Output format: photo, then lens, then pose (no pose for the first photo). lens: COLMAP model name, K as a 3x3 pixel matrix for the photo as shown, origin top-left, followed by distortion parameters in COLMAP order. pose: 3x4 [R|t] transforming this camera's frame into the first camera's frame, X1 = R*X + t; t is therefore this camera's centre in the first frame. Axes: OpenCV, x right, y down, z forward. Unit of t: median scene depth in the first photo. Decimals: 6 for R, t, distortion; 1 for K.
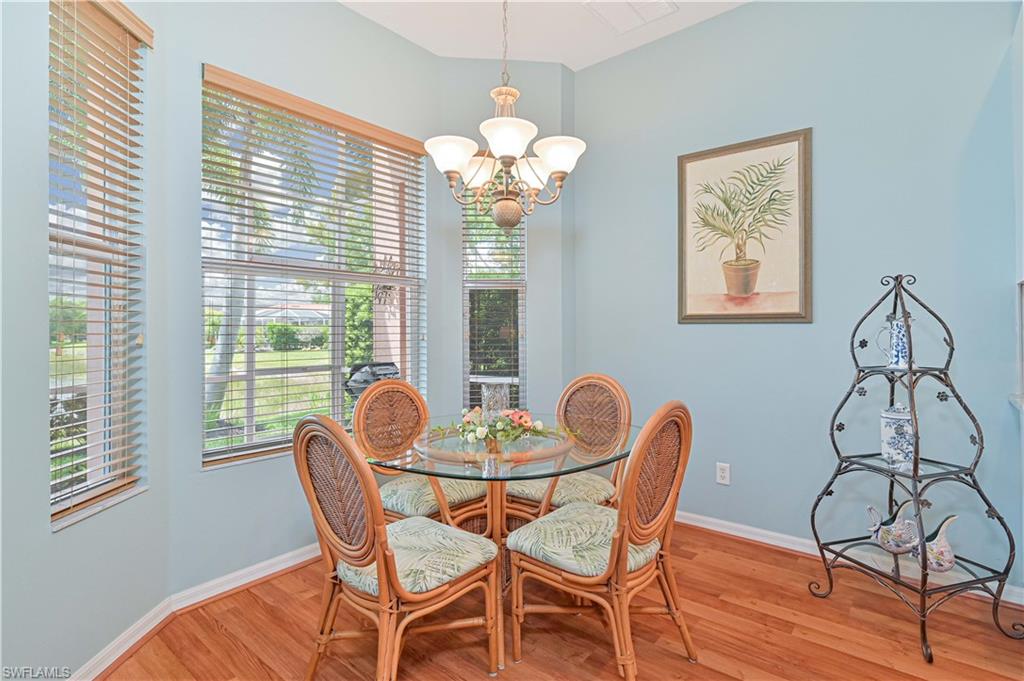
lens RADIAL K [[502.1, 0, 495.5], [0, 502.1, 325.7], [0, 0, 1]] dist [-0.005226, -0.001738]
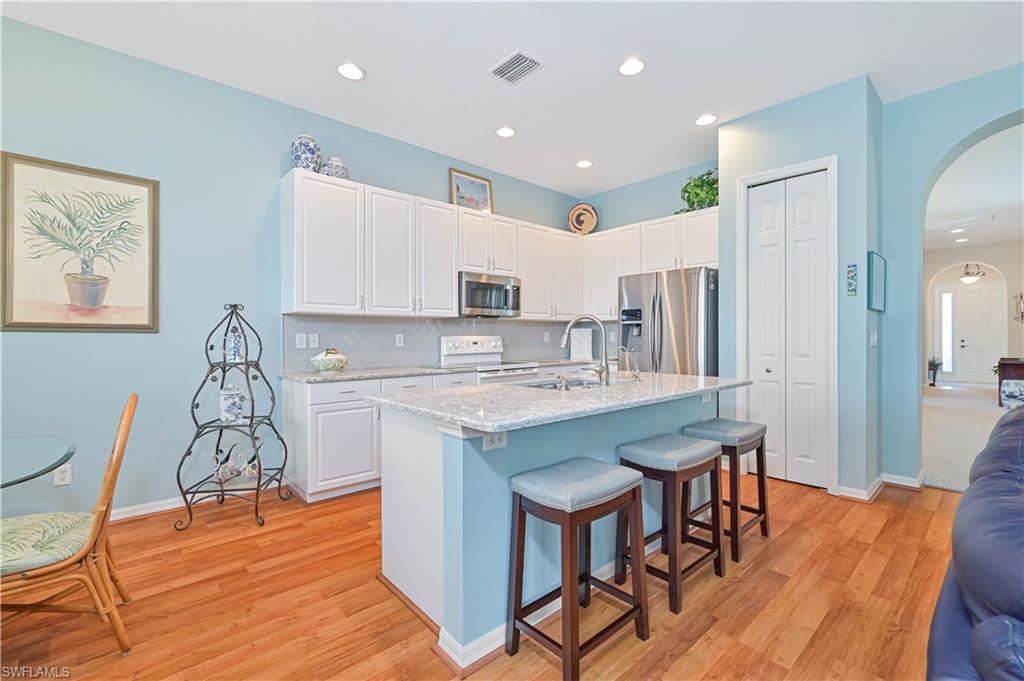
lens RADIAL K [[440.1, 0, 510.7], [0, 440.1, 338.6], [0, 0, 1]] dist [0.001932, -0.000067]
pose [[0.151597, -0.001115, 0.988442, -0.354730], [-0.010437, 0.999942, 0.002729, -0.003236], [-0.988387, -0.010730, 0.151576, -0.071327]]
